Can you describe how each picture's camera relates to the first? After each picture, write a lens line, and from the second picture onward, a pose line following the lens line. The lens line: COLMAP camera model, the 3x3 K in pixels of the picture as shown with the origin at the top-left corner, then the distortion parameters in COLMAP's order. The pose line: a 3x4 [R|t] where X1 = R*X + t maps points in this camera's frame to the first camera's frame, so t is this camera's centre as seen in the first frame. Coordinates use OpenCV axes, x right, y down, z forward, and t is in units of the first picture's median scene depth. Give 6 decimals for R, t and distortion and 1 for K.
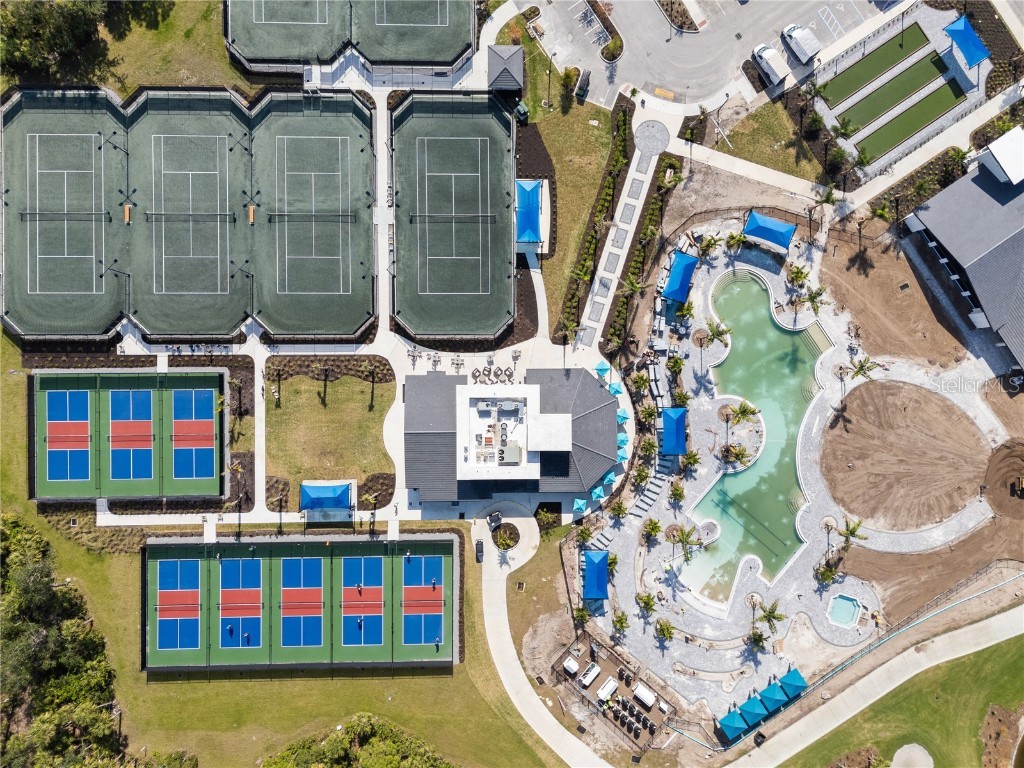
lens RADIAL K [[744.4, 0, 512.0], [0, 744.4, 384.0], [0, 0, 1]] dist [0.071207, -0.071156]
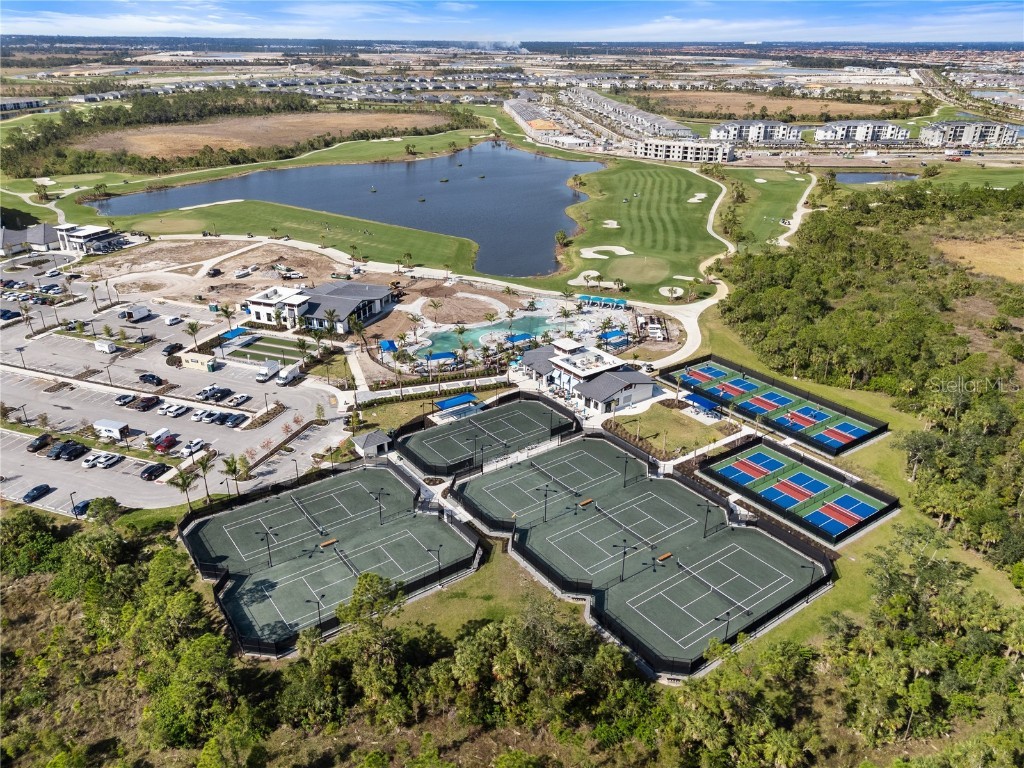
lens RADIAL K [[744.4, 0, 512.0], [0, 744.4, 384.0], [0, 0, 1]] dist [0.071207, -0.071156]
pose [[-0.586957, -0.367293, 0.721511, -1.020573], [0.809077, -0.233506, 0.539324, -0.876138], [-0.029613, 0.900317, 0.434226, 0.344210]]
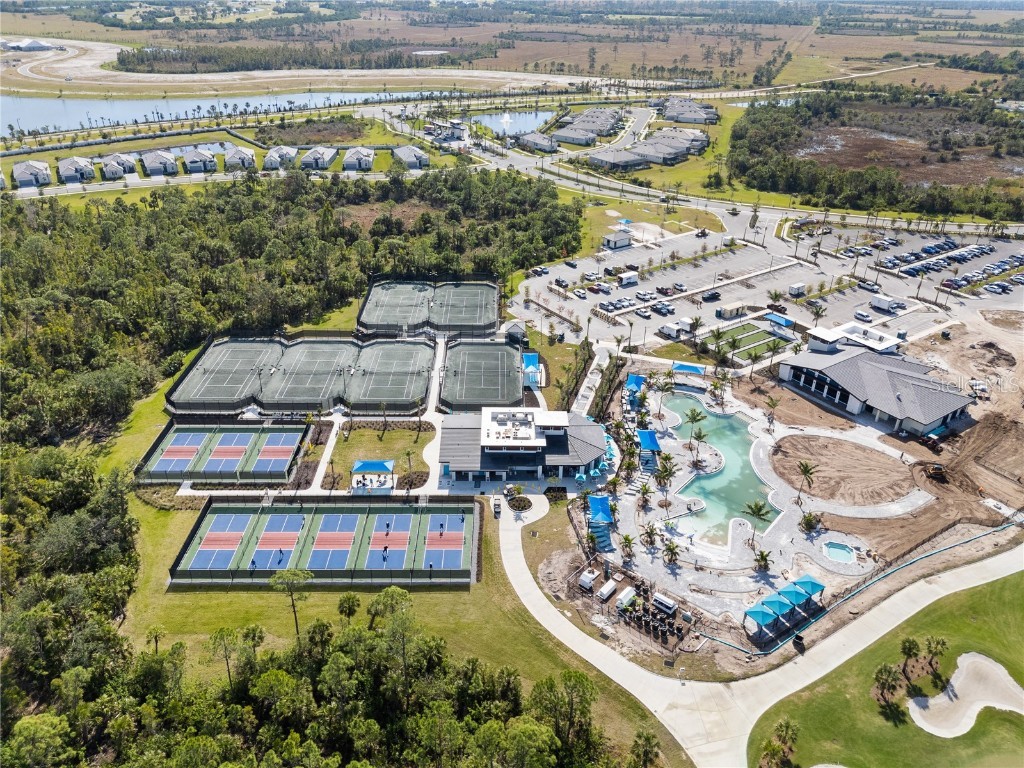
lens RADIAL K [[744.4, 0, 512.0], [0, 744.4, 384.0], [0, 0, 1]] dist [0.071207, -0.071156]
pose [[0.999903, -0.013894, 0.001049, -0.019212], [0.007696, 0.487995, -0.872812, 1.119572], [0.011615, 0.872736, 0.488055, 0.271764]]
